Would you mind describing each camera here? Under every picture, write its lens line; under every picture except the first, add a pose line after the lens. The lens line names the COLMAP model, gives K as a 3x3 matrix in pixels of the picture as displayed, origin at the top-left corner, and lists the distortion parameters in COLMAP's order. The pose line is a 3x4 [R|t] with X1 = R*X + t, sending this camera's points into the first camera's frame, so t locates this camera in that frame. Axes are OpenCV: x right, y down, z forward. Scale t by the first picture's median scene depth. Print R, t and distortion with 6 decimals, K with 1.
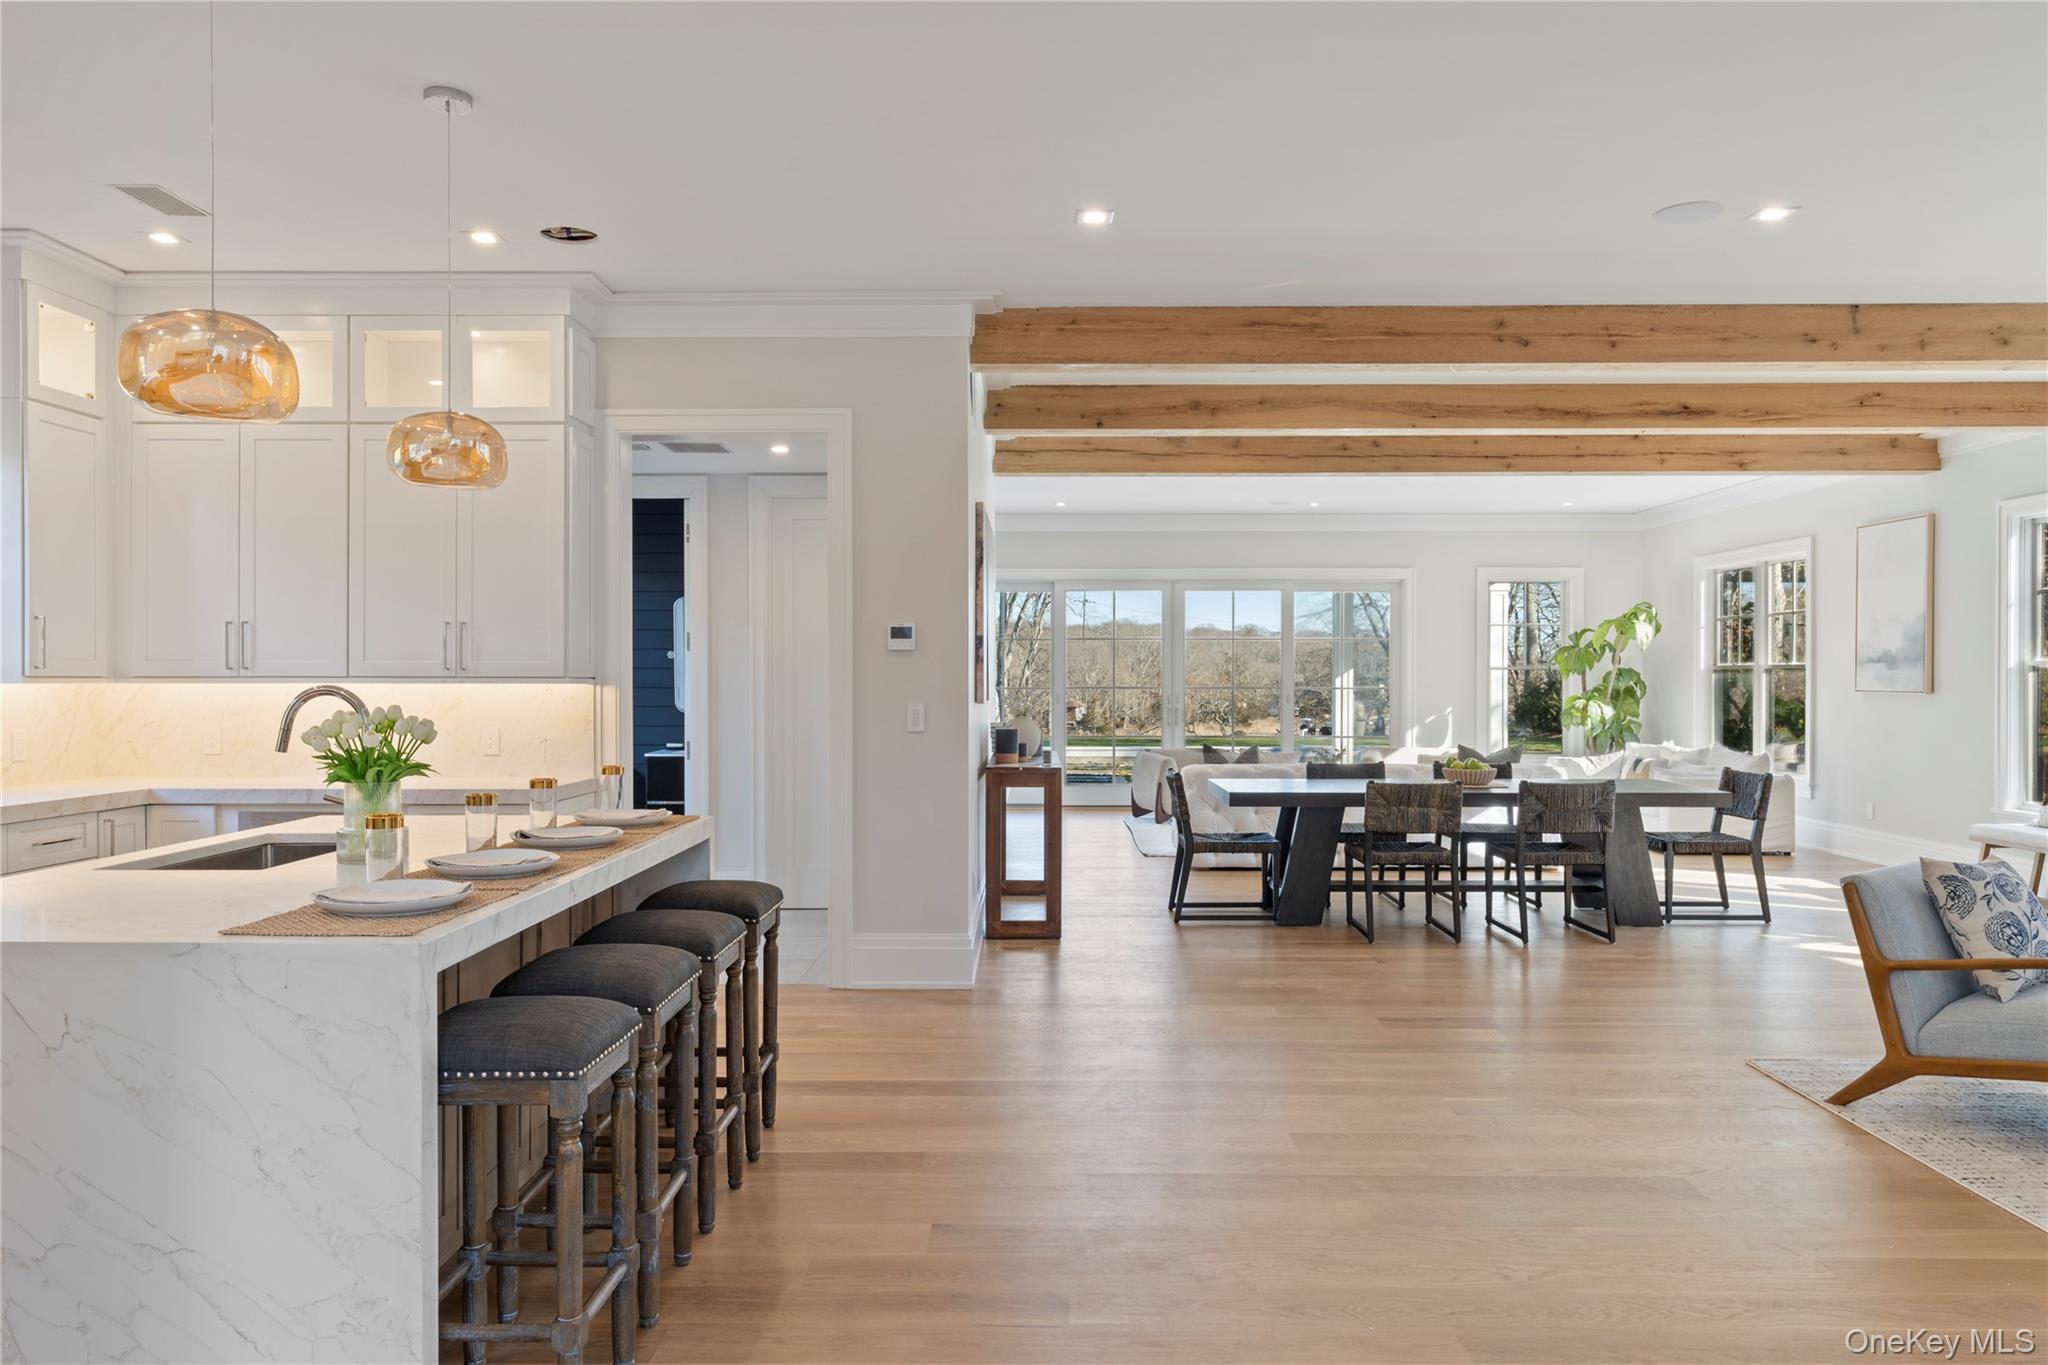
lens RADIAL K [[1513.6, 0, 1018.0], [0, 1513.6, 710.0], [0, 0, 1]] dist [0.005245, 0.000915]
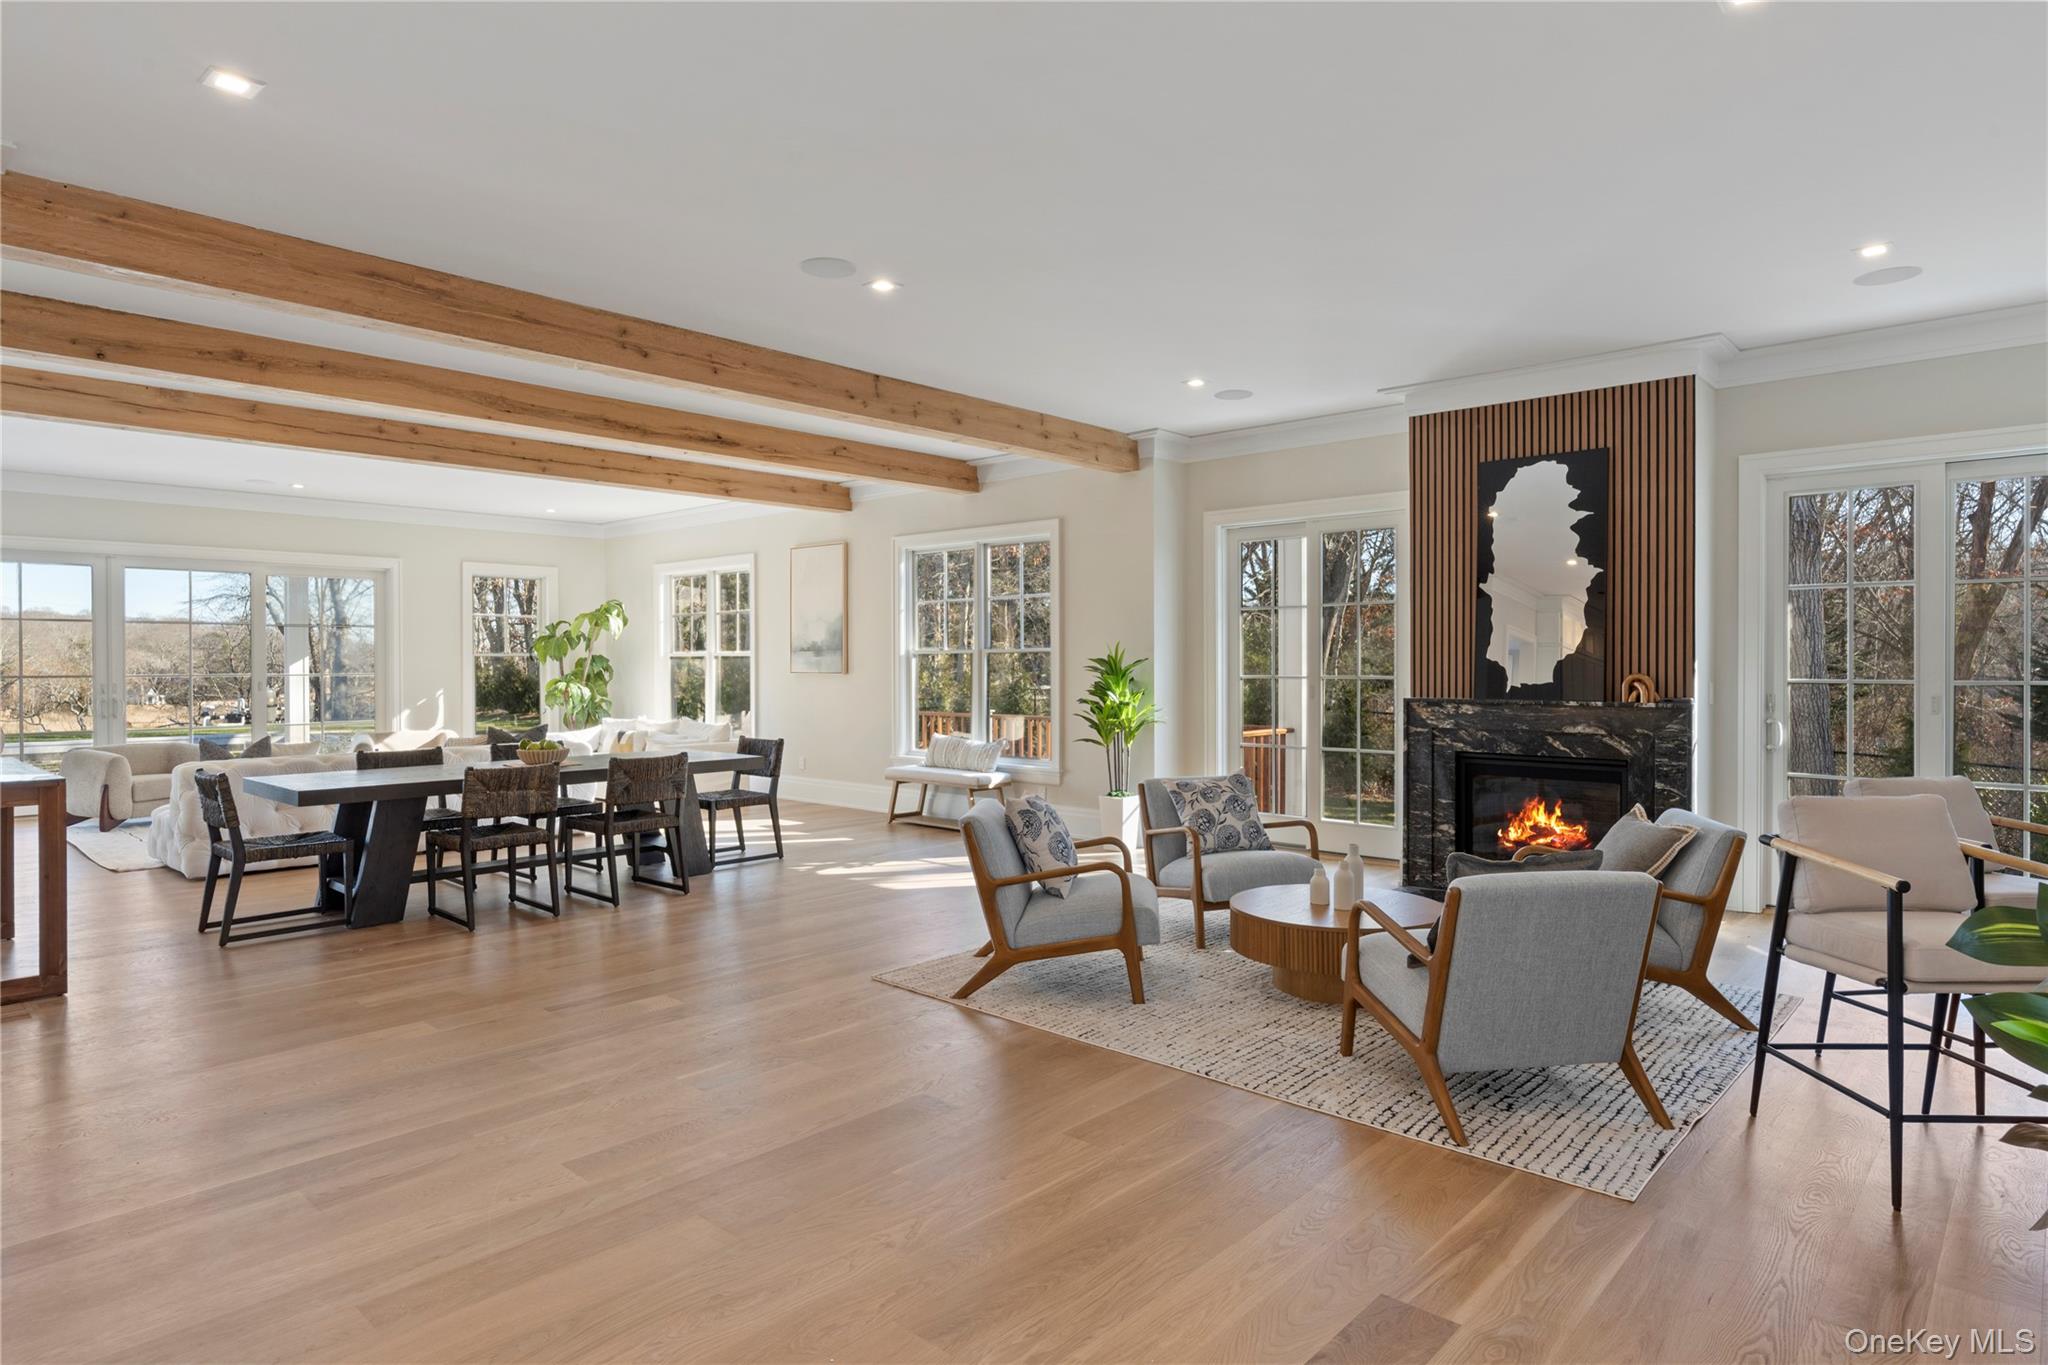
lens RADIAL K [[1180.6, 0, 1024.0], [0, 1180.6, 682.5], [0, 0, 1]] dist [0.003037, -0.000197]
pose [[0.645216, -0.015733, 0.763839, -0.116331], [0.019687, 0.999798, 0.003964, -0.004718], [-0.763747, 0.012480, 0.645395, 0.210127]]
